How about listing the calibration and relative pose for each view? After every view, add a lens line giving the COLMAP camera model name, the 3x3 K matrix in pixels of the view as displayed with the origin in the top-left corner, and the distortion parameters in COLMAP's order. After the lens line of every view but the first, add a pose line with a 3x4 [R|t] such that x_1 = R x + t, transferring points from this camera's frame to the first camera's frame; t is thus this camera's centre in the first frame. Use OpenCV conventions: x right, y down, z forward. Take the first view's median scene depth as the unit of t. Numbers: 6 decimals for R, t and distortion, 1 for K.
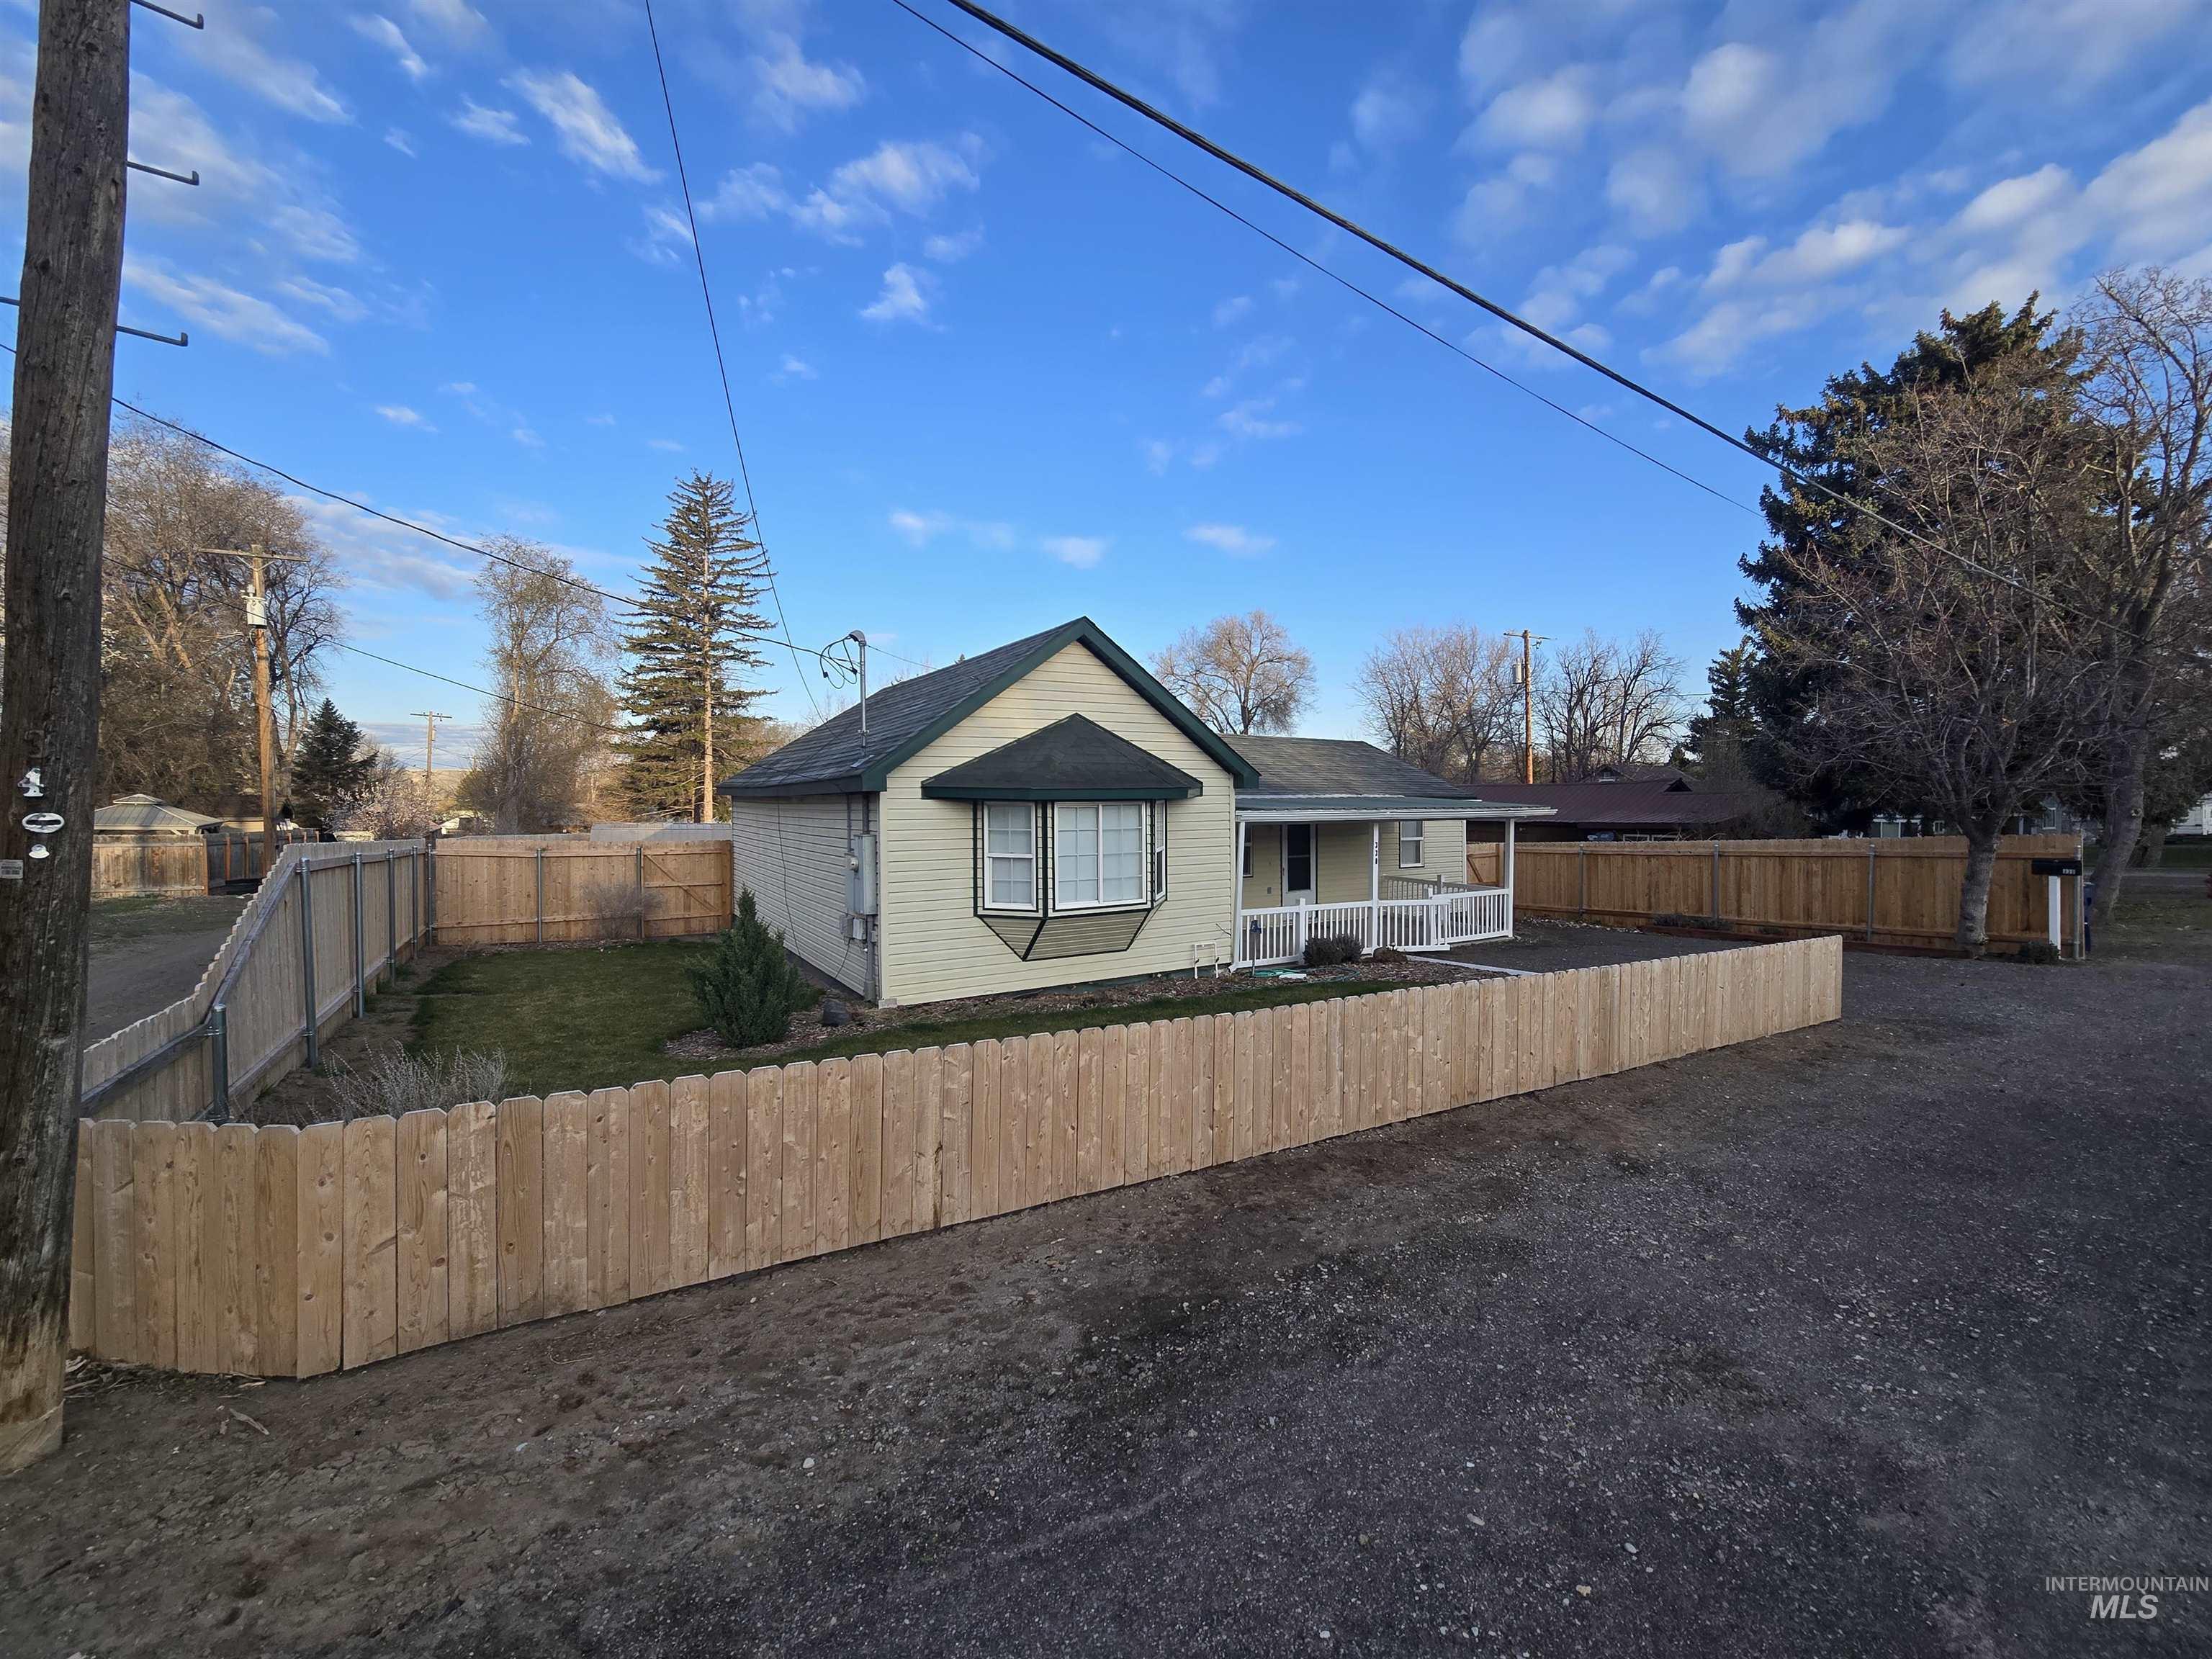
lens RADIAL K [[891.3, 0, 1094.9], [0, 891.3, 818.7], [0, 0, 1]] dist [-0.000202, -0.000122]
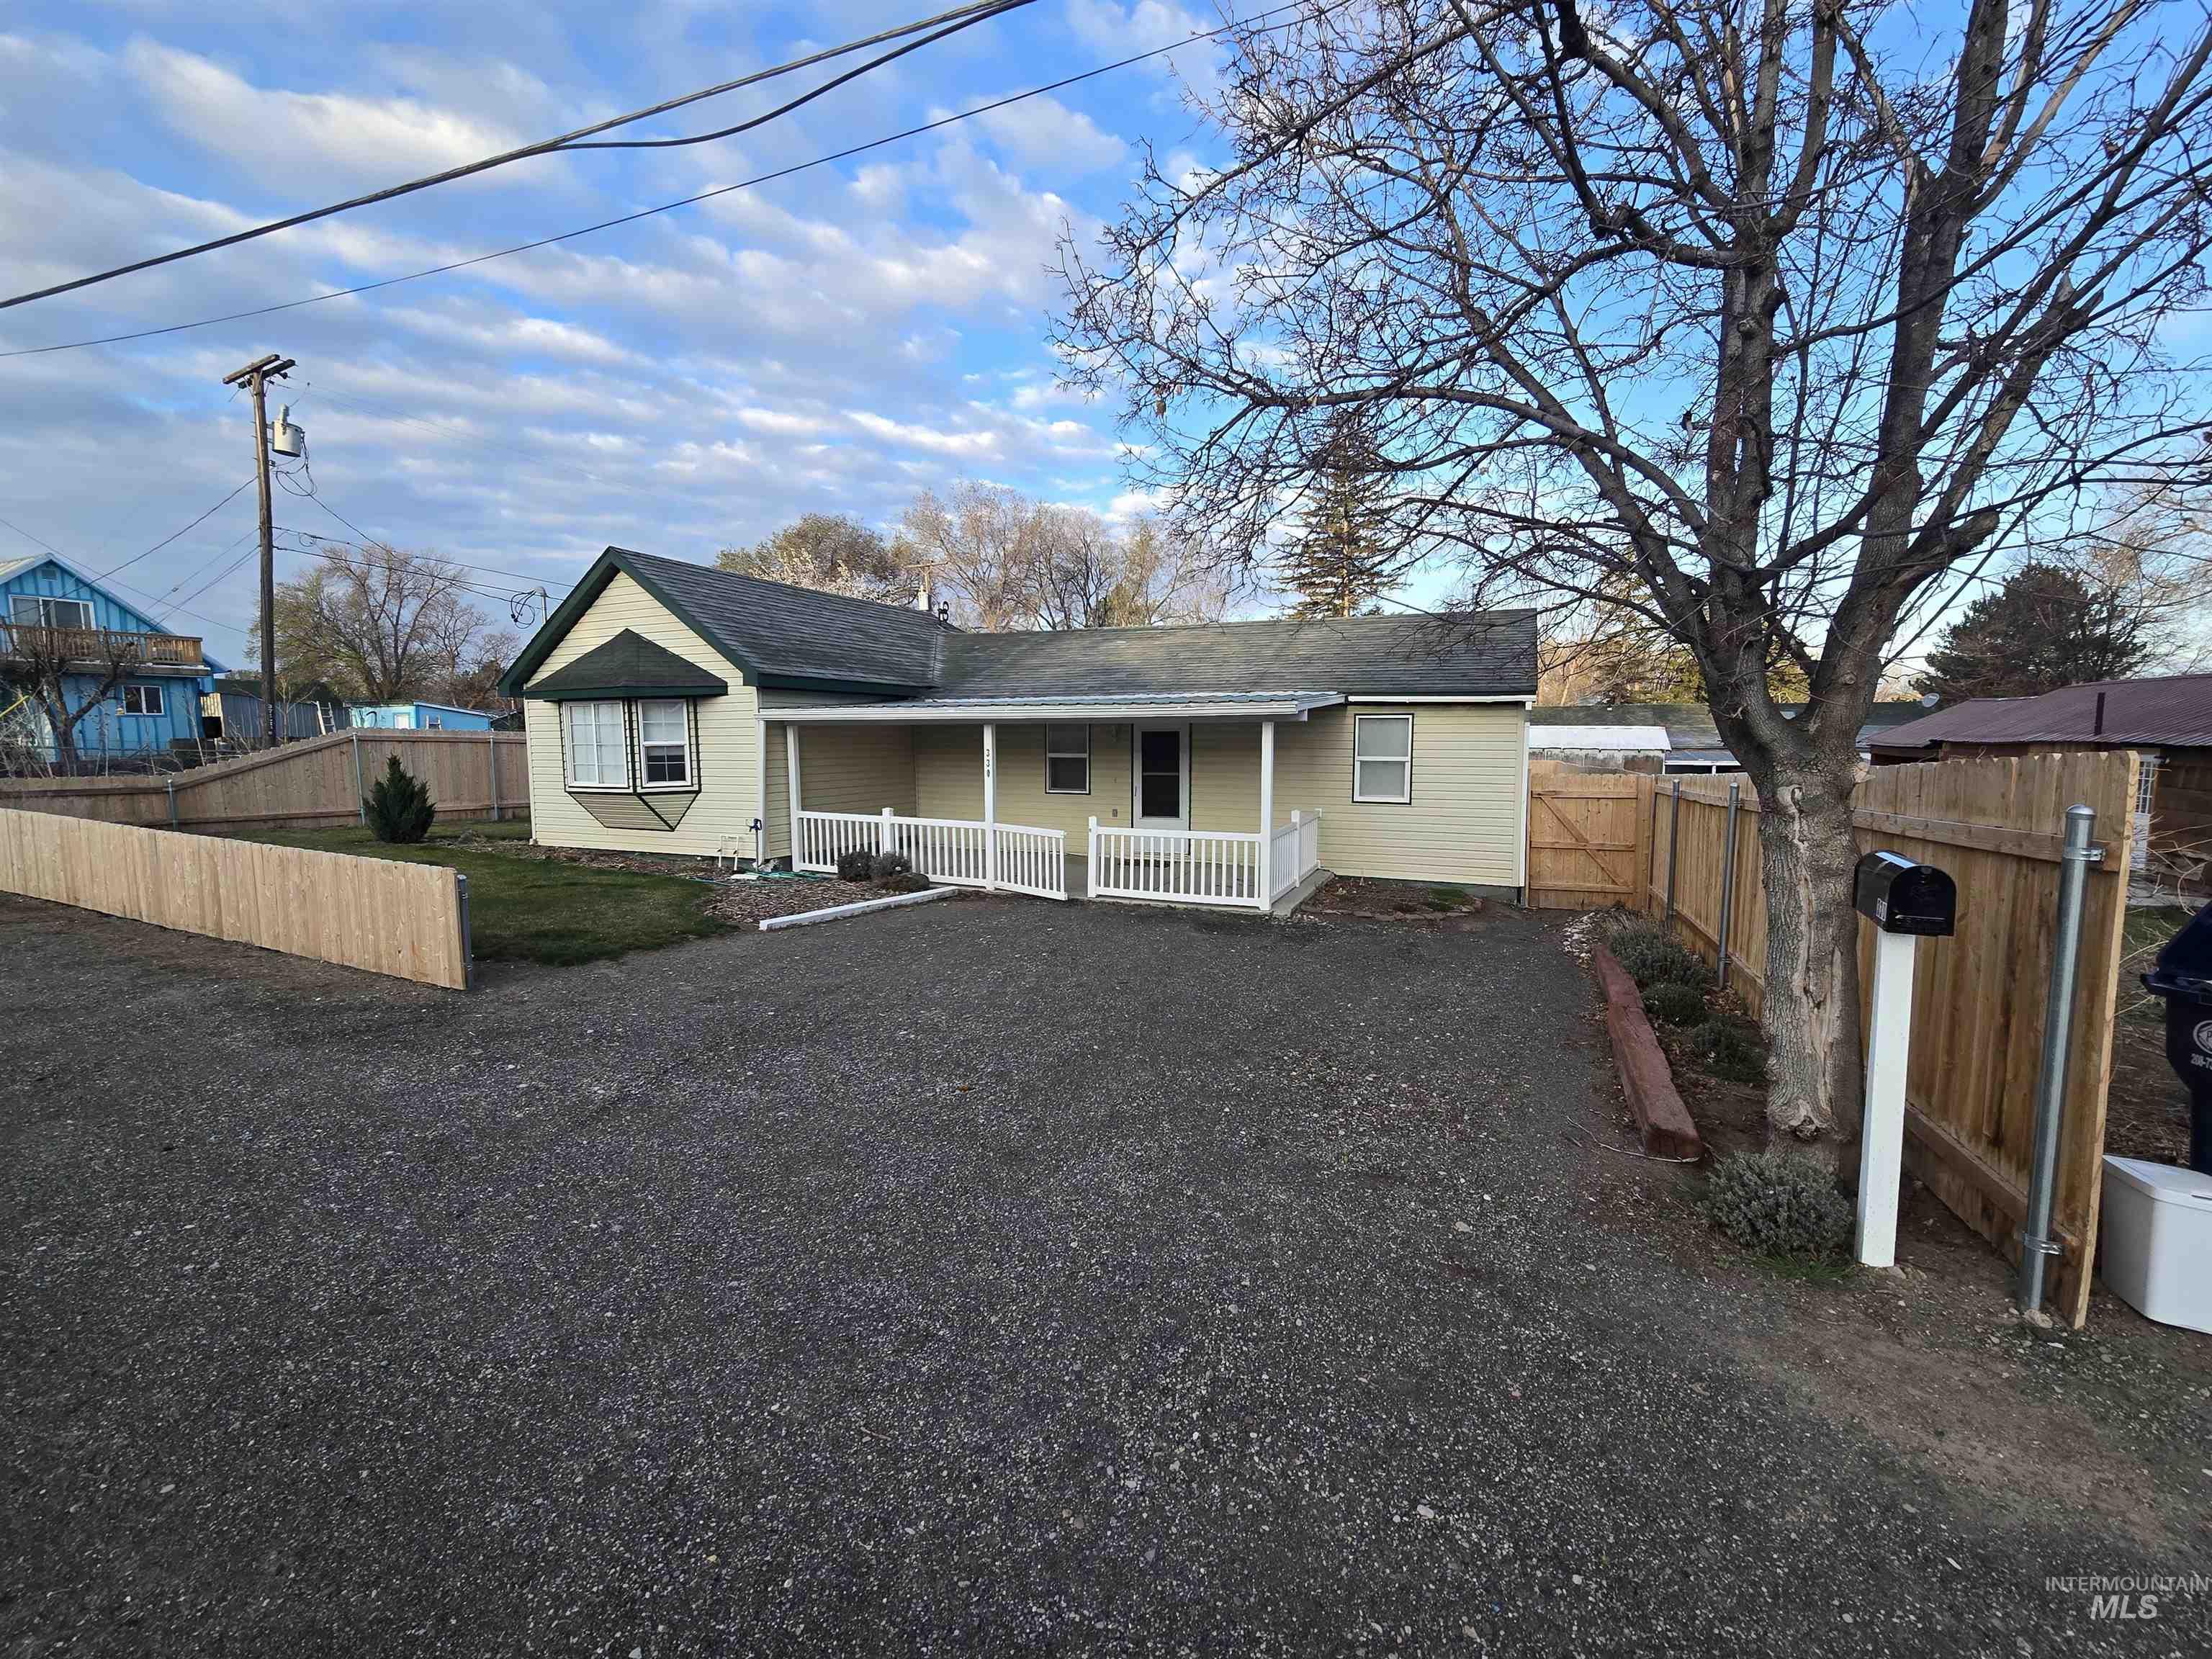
lens RADIAL K [[891.3, 0, 1094.9], [0, 891.3, 818.7], [0, 0, 1]] dist [-0.000202, -0.000122]
pose [[0.540071, 0.083447, -0.837473, 1.141574], [0.002360, 0.994918, 0.100657, 0.012415], [0.841616, -0.056338, 0.537129, 0.742418]]
